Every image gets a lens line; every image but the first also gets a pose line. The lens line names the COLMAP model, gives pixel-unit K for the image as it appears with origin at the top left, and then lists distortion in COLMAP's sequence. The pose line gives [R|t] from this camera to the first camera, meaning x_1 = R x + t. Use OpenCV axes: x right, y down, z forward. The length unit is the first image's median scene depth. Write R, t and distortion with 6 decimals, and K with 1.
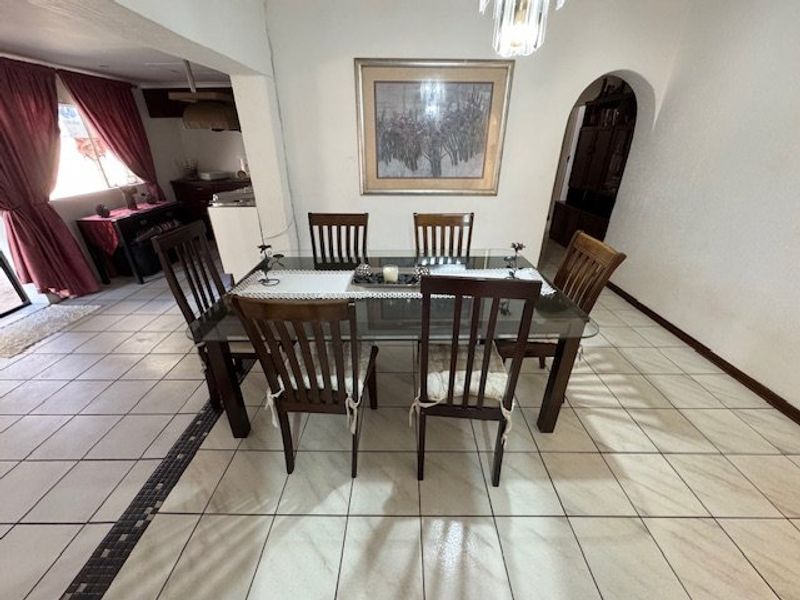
lens RADIAL K [[319.5, 0, 401.3], [0, 319.5, 299.7], [0, 0, 1]] dist [-0.007403, -0.000137]
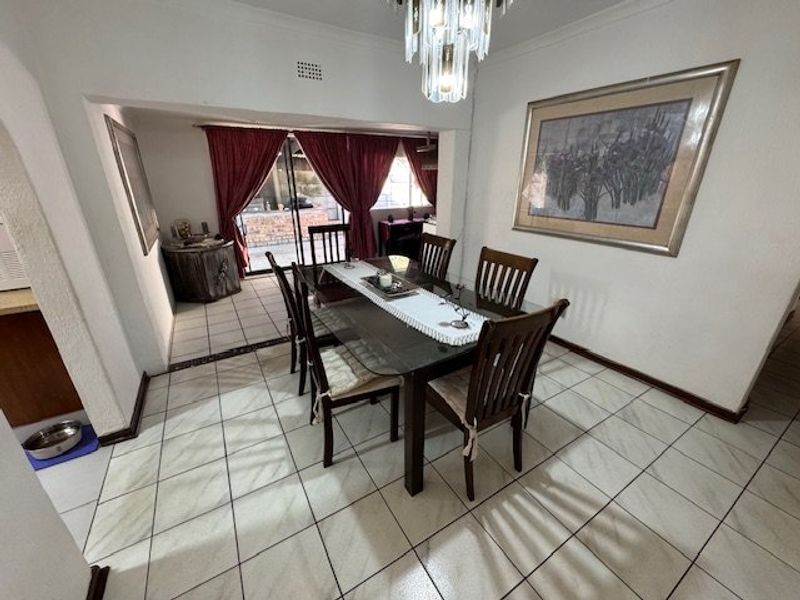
lens RADIAL K [[319.5, 0, 402.2], [0, 319.5, 301.1], [0, 0, 1]] dist [-0.007403, -0.000137]
pose [[0.522577, 0.306503, -0.795594, 0.695588], [-0.379210, 0.919324, 0.105090, -0.112267], [0.763619, 0.246780, 0.596646, 0.225091]]
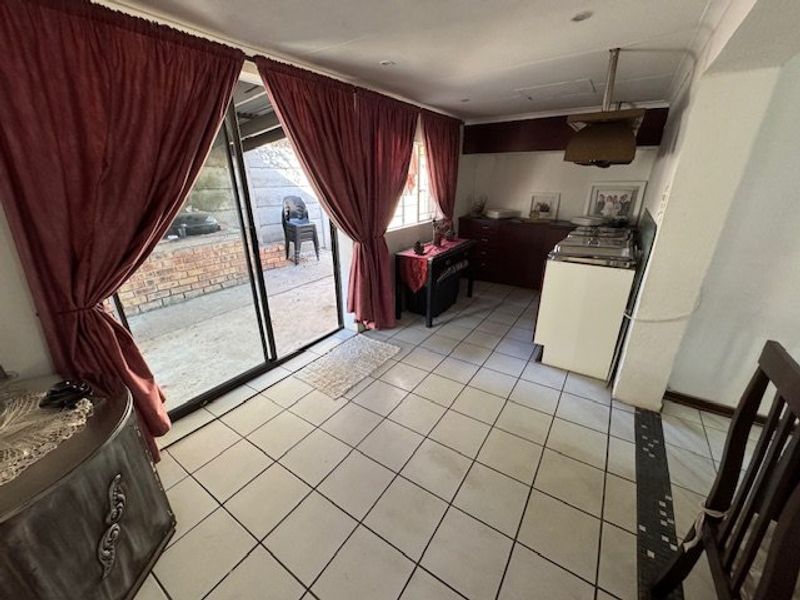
lens RADIAL K [[319.5, 0, 401.7], [0, 319.5, 299.3], [0, 0, 1]] dist [-0.007403, -0.000137]
pose [[0.831917, 0.192691, -0.520370, -0.601472], [-0.243037, 0.969568, -0.029518, -0.114819], [0.498846, 0.151026, 0.853431, 0.236447]]
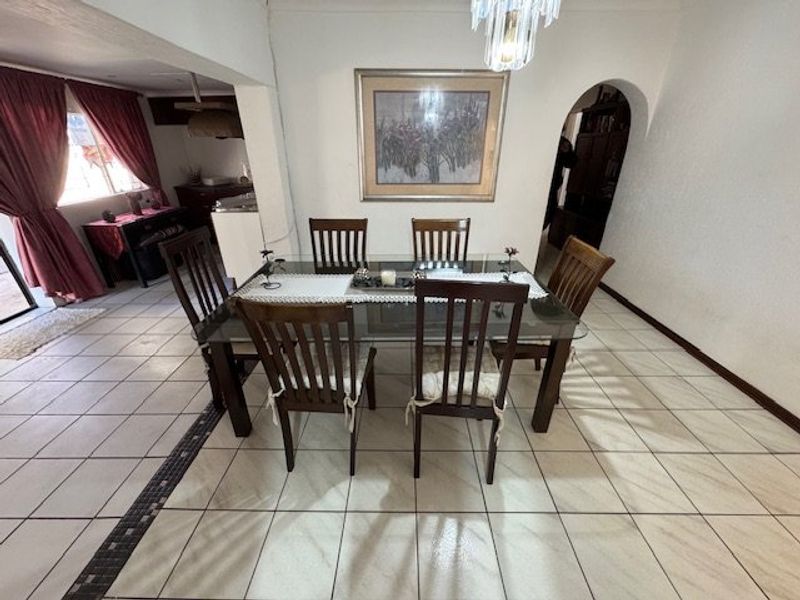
lens RADIAL K [[319.5, 0, 401.3], [0, 319.5, 299.5], [0, 0, 1]] dist [-0.007403, -0.000137]
pose [[0.999993, 0.000020, -0.003625, 0.008424], [-0.000065, 0.999922, -0.012526, 0.001667], [0.003625, 0.012526, 0.999915, -0.022028]]
